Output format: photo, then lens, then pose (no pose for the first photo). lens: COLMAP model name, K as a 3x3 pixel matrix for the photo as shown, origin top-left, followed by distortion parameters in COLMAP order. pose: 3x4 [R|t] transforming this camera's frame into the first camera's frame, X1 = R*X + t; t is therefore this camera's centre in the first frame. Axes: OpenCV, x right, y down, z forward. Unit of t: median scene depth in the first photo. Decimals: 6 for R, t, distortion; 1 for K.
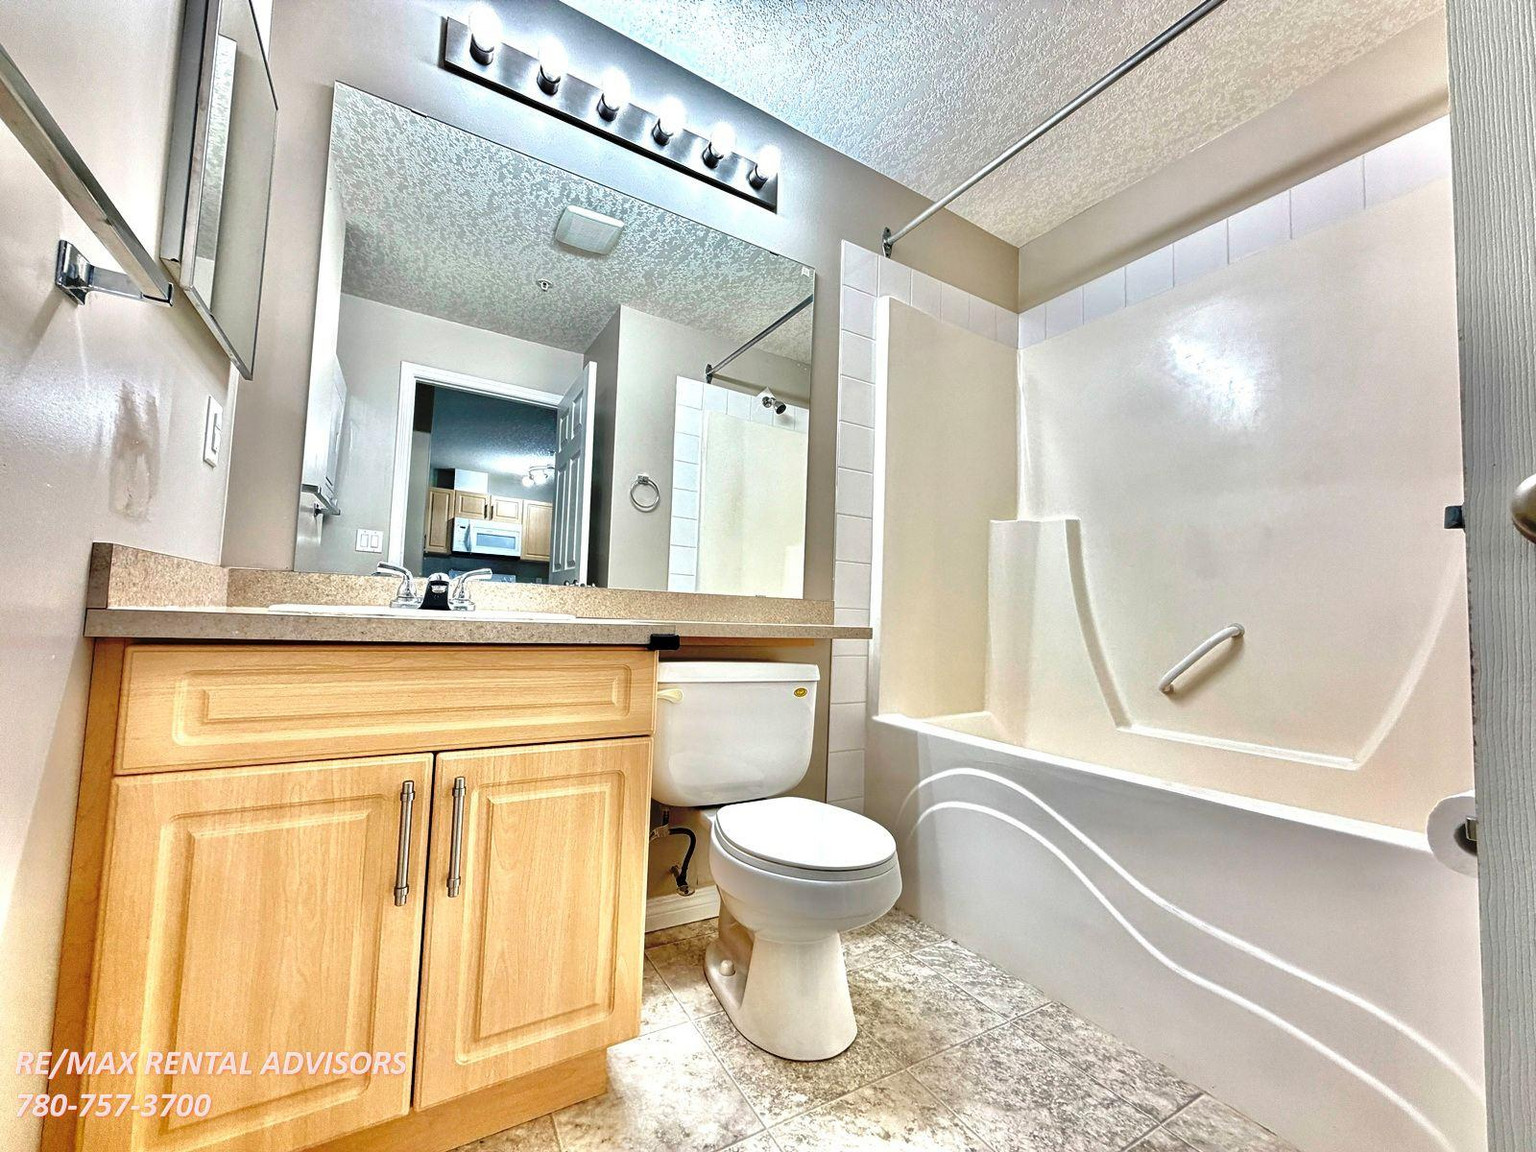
lens RADIAL K [[608.3, 0, 762.3], [0, 608.3, 577.3], [0, 0, 1]] dist [0.000533, -0.000219]
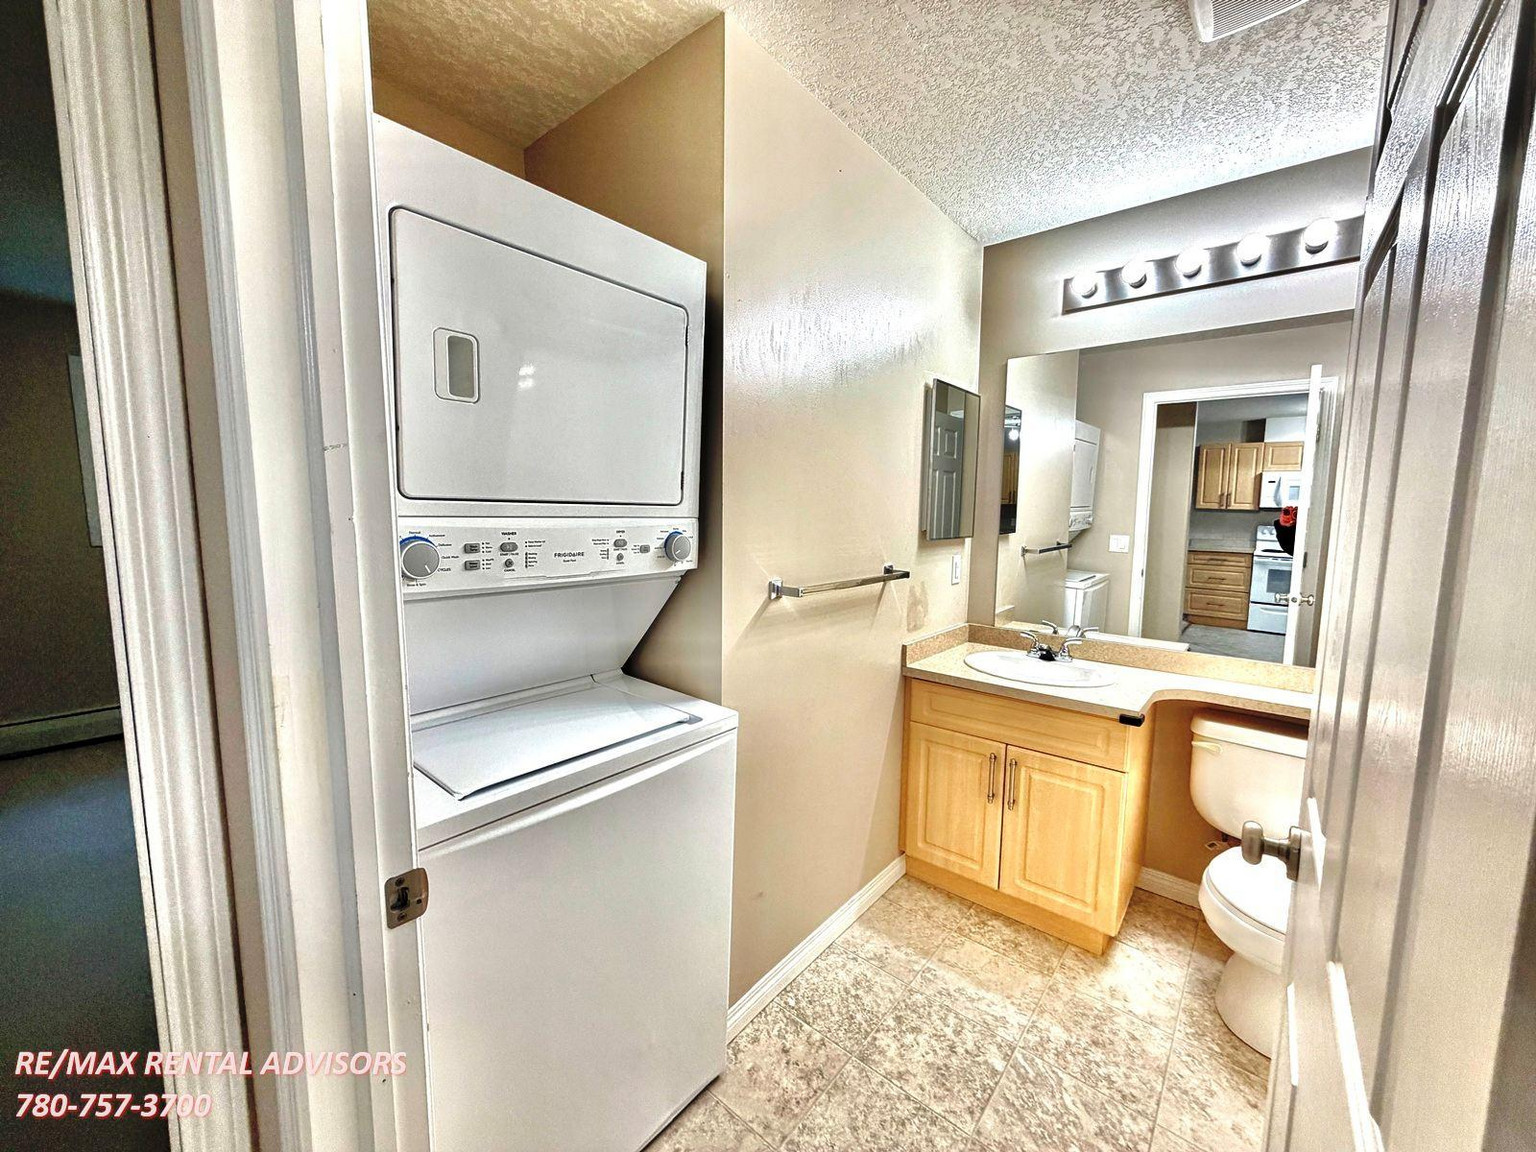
lens RADIAL K [[614.5, 0, 764.8], [0, 614.5, 578.2], [0, 0, 1]] dist [-0.000293, -0.000055]
pose [[0.323442, 0.073784, -0.943367, 1.190006], [0.065633, 0.992805, 0.100153, -0.568394], [0.943969, -0.094309, 0.316272, -0.451910]]
